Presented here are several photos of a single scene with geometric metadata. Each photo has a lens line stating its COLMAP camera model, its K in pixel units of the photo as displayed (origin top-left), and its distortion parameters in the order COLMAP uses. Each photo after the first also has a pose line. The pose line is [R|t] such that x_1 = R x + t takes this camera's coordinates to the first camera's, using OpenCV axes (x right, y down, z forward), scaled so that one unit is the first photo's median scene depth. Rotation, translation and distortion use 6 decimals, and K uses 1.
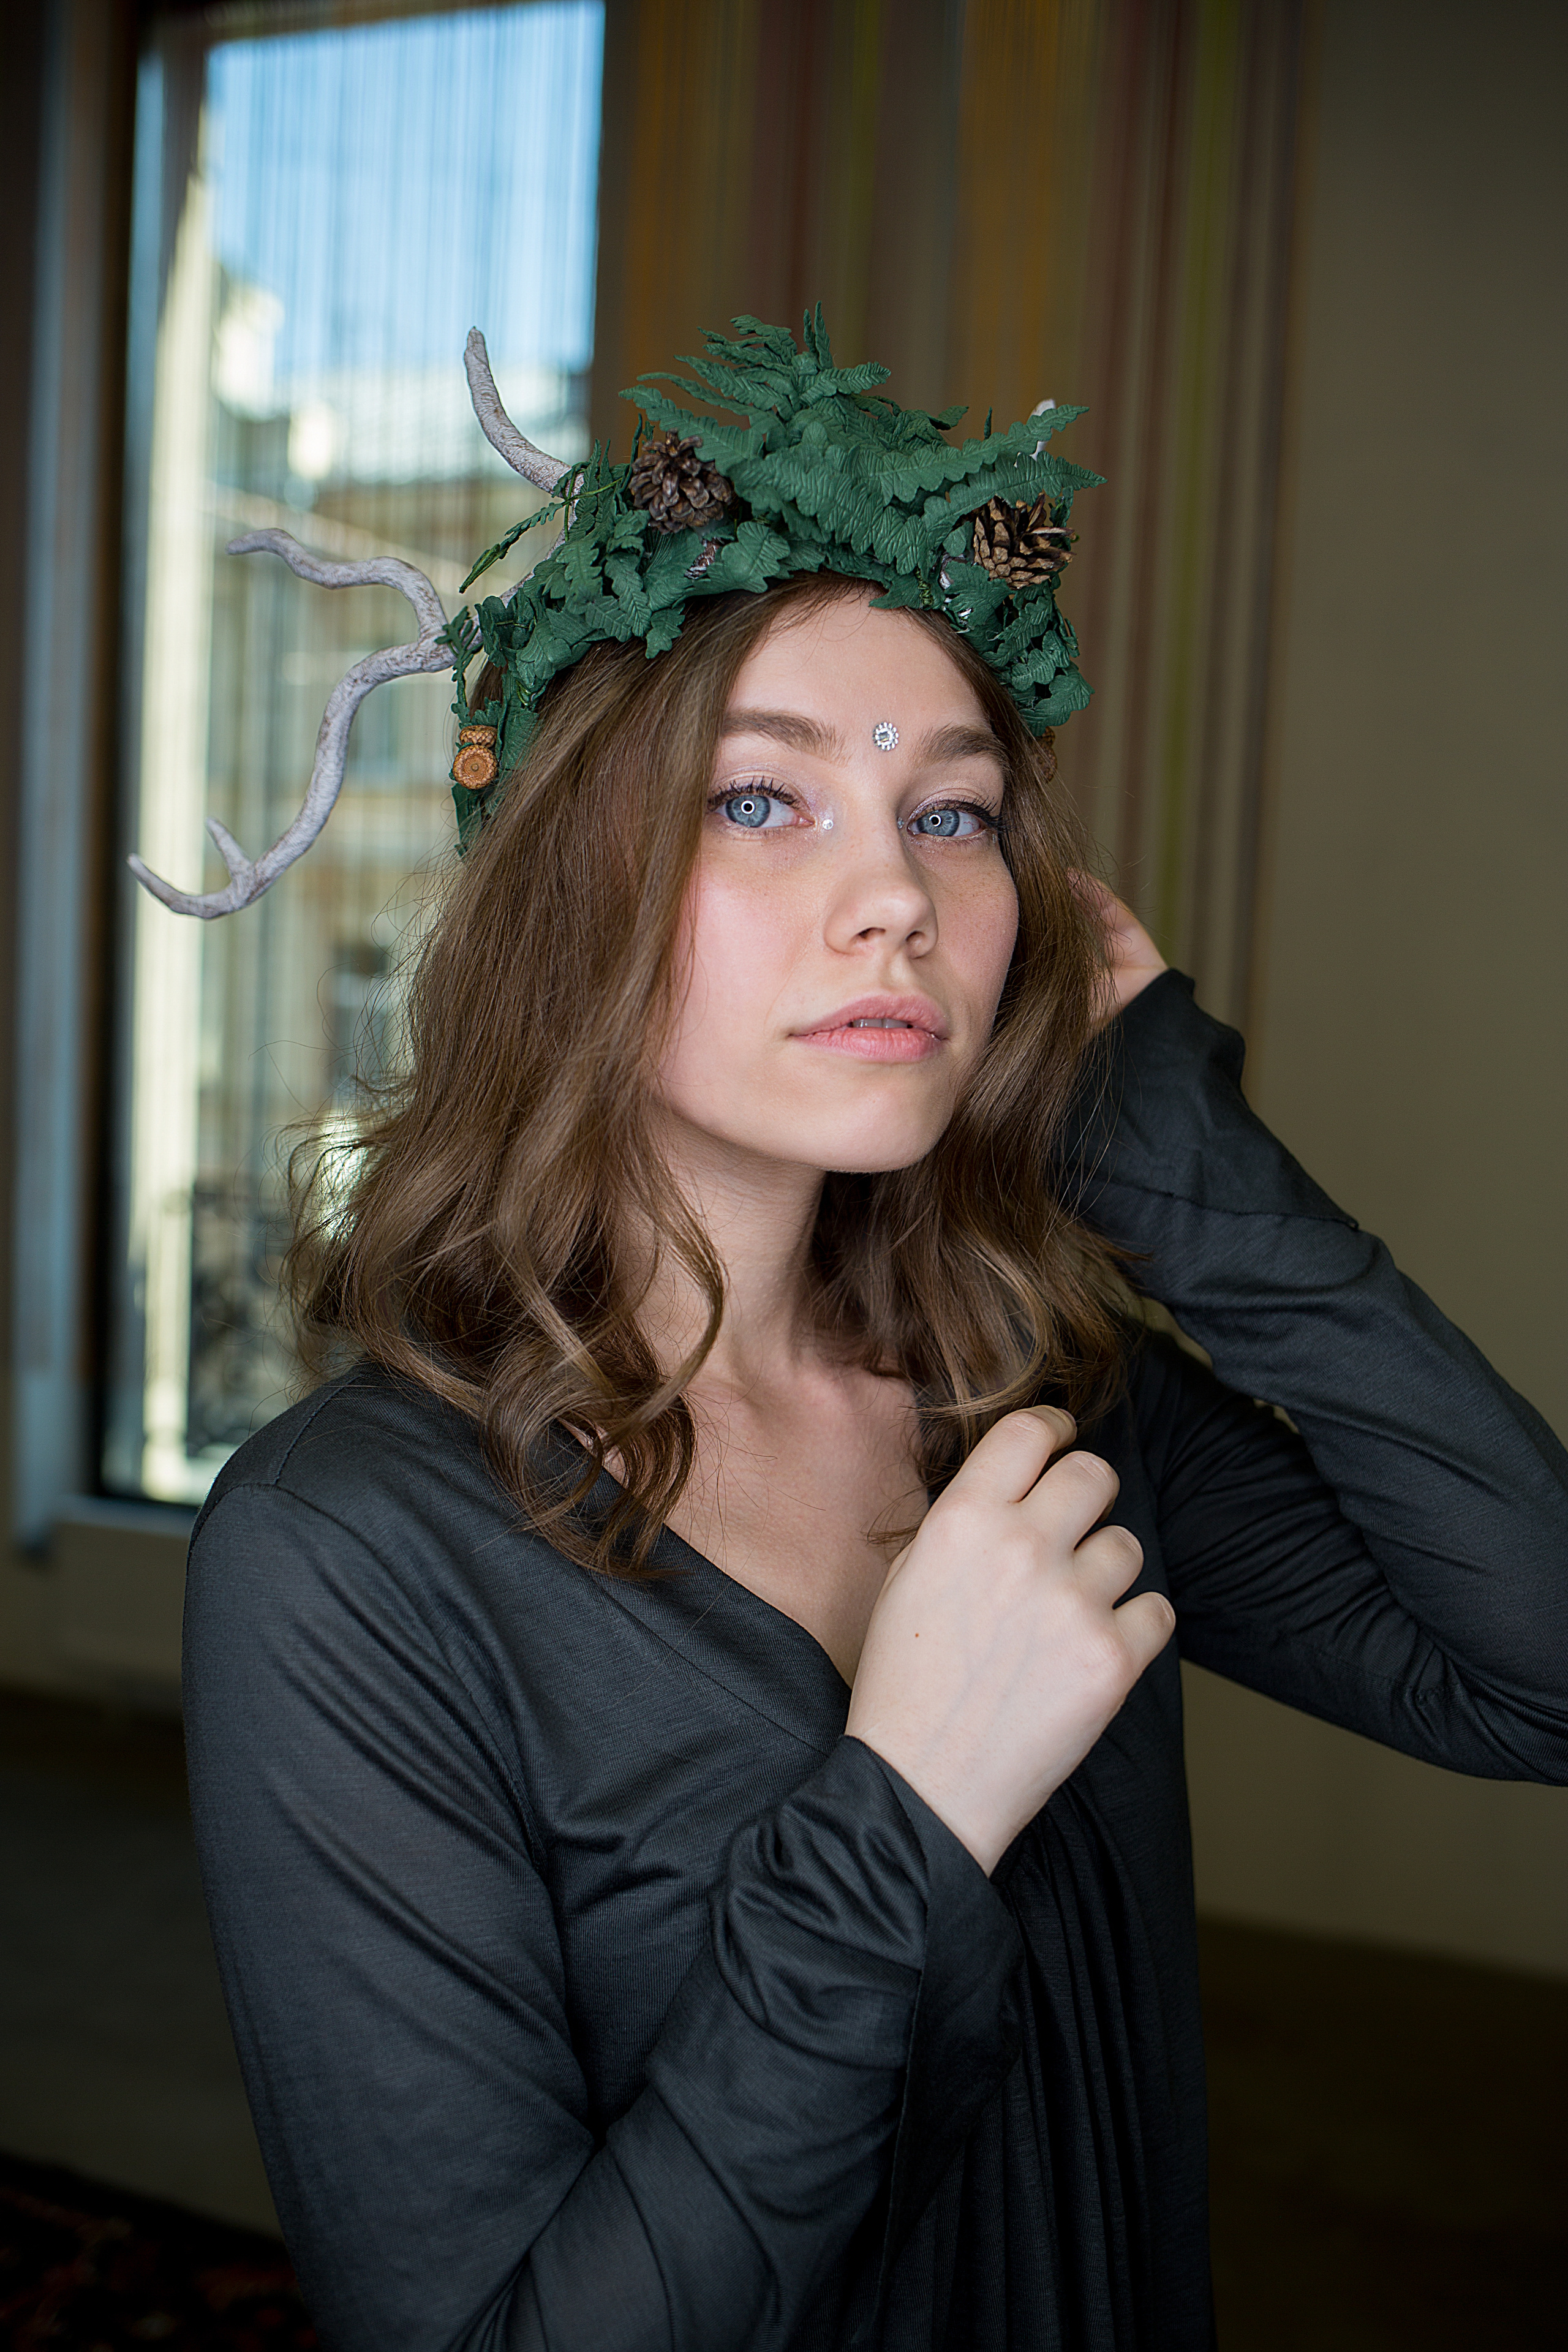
lens RADIAL K [[2217.1, 0, 784.0], [0, 2217.1, 1176.0], [0, 0, 1]] dist [-0.002294, -0.002056]
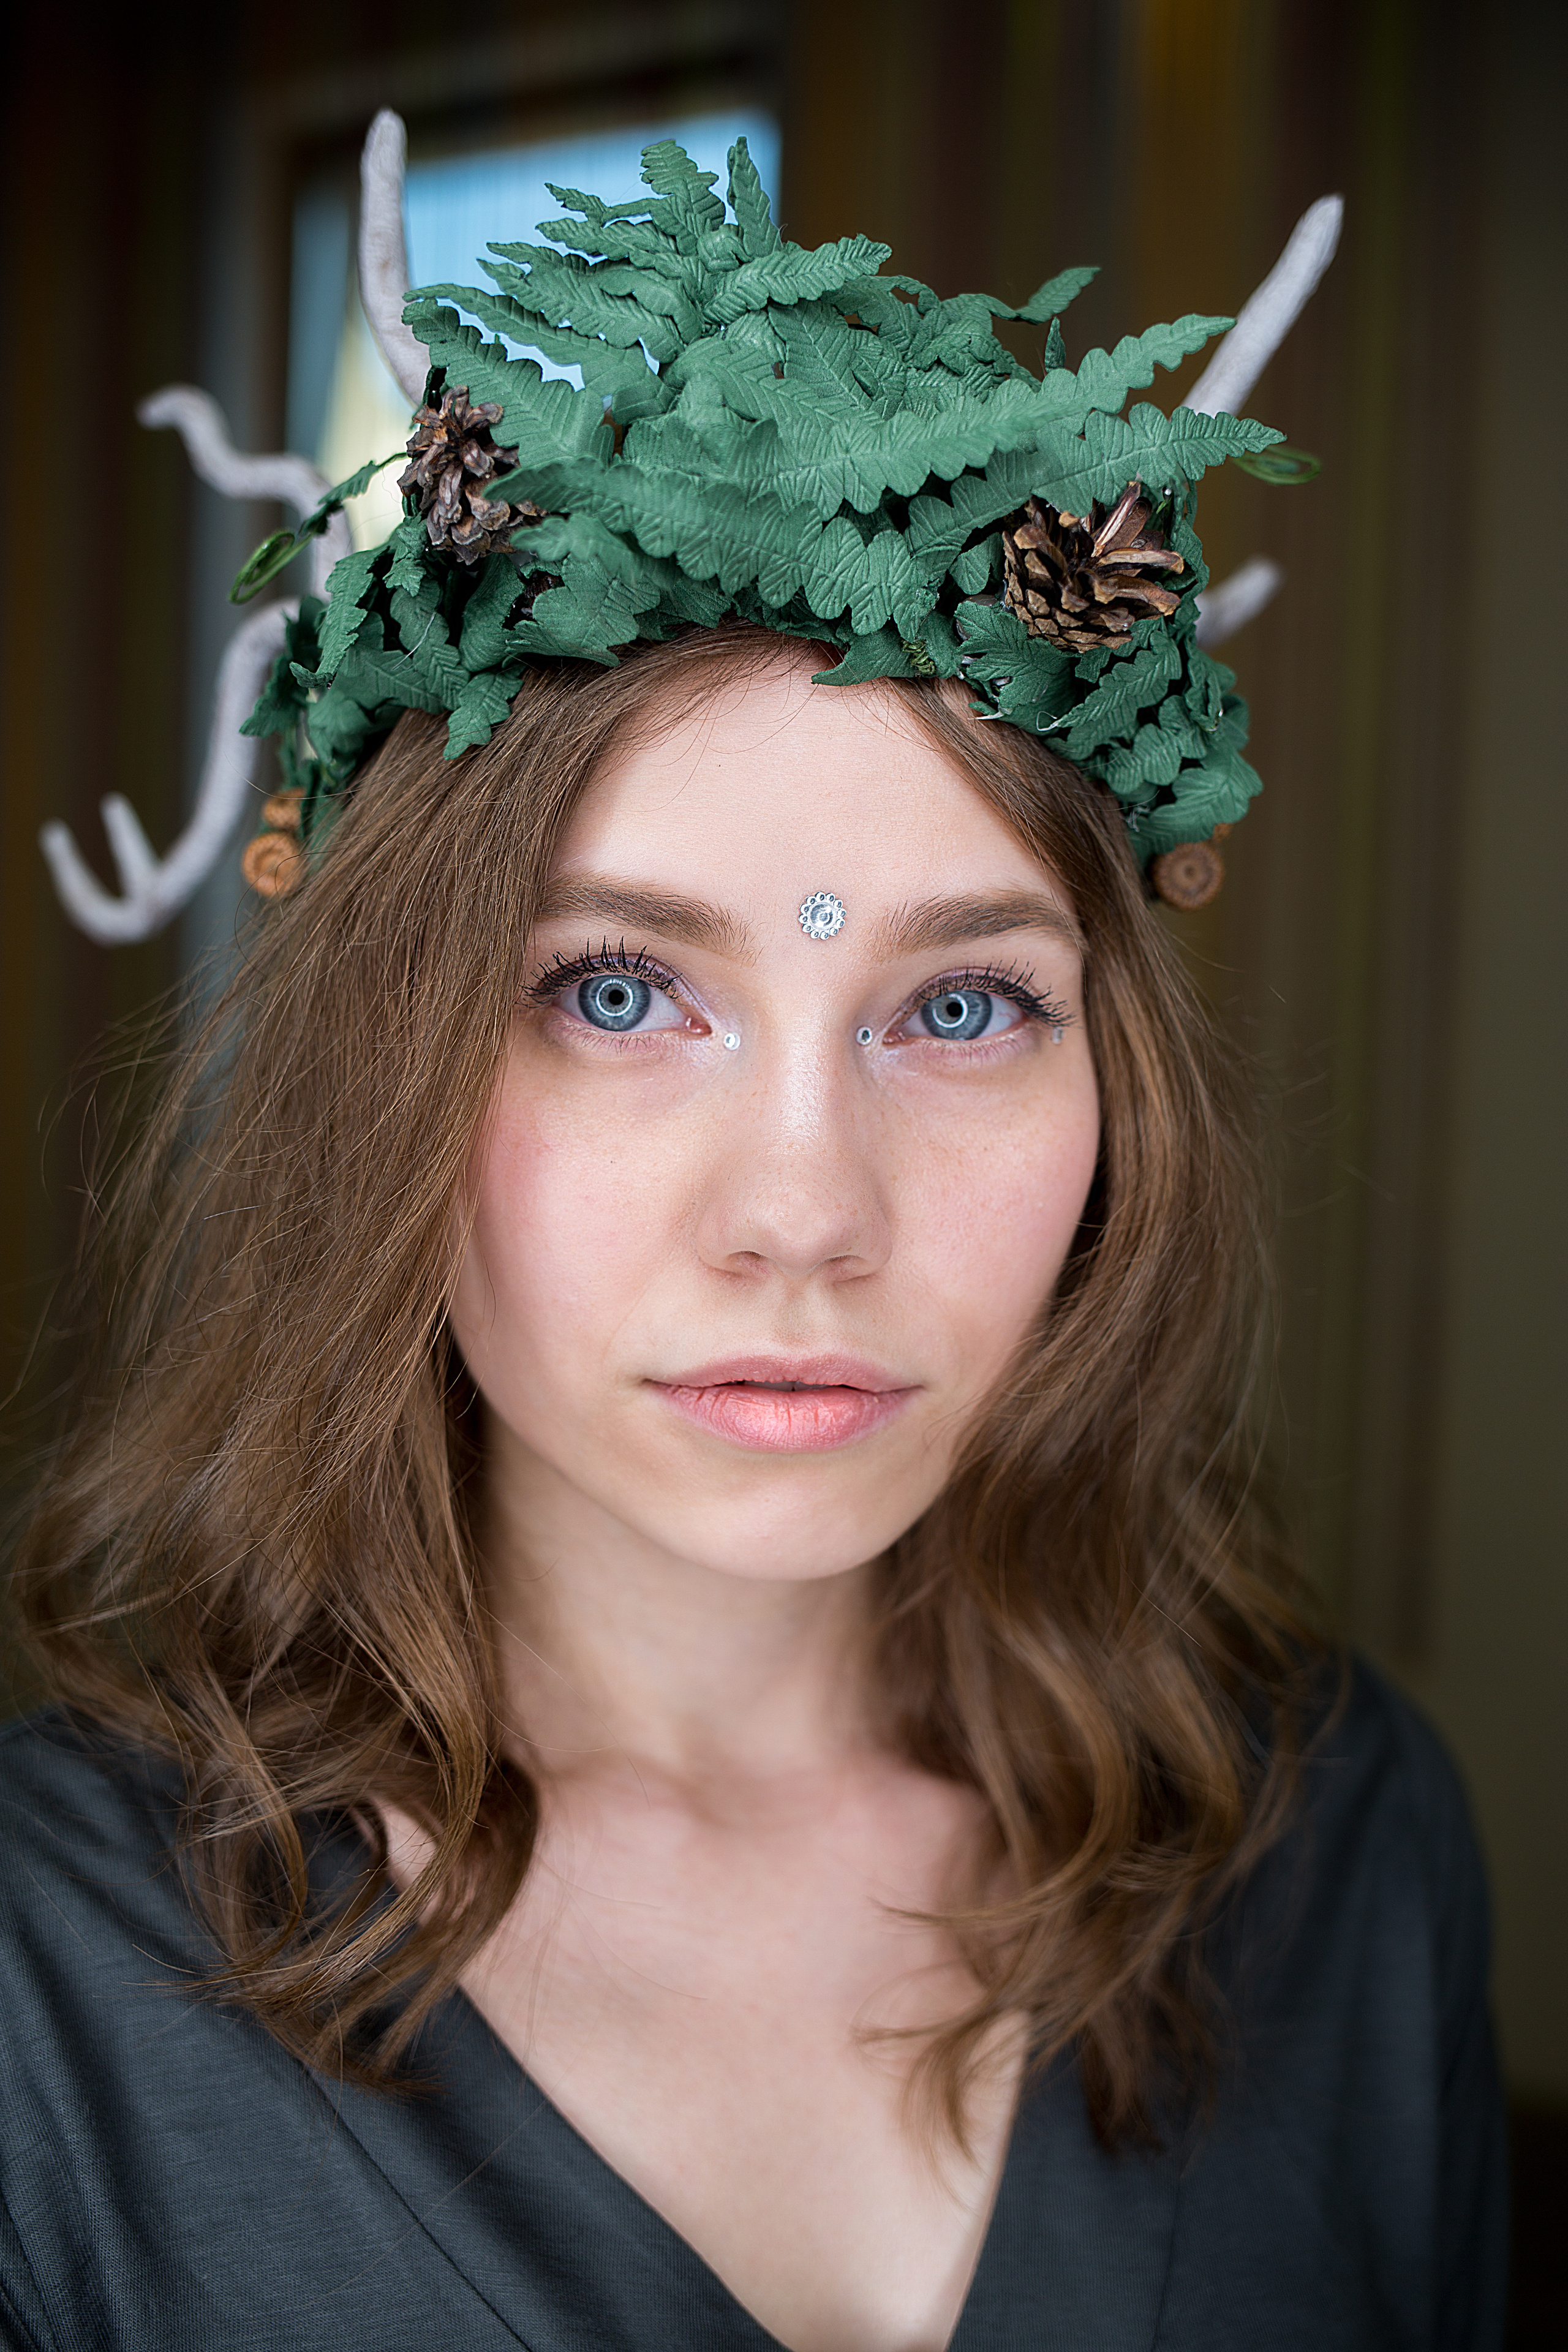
lens RADIAL K [[2217.1, 0, 784.0], [0, 2217.1, 1176.0], [0, 0, 1]] dist [-0.002294, -0.002056]
pose [[0.950031, 0.123051, -0.286878, 0.216380], [-0.063897, 0.976225, 0.207129, -0.250567], [0.305545, -0.178448, 0.935307, 0.425458]]
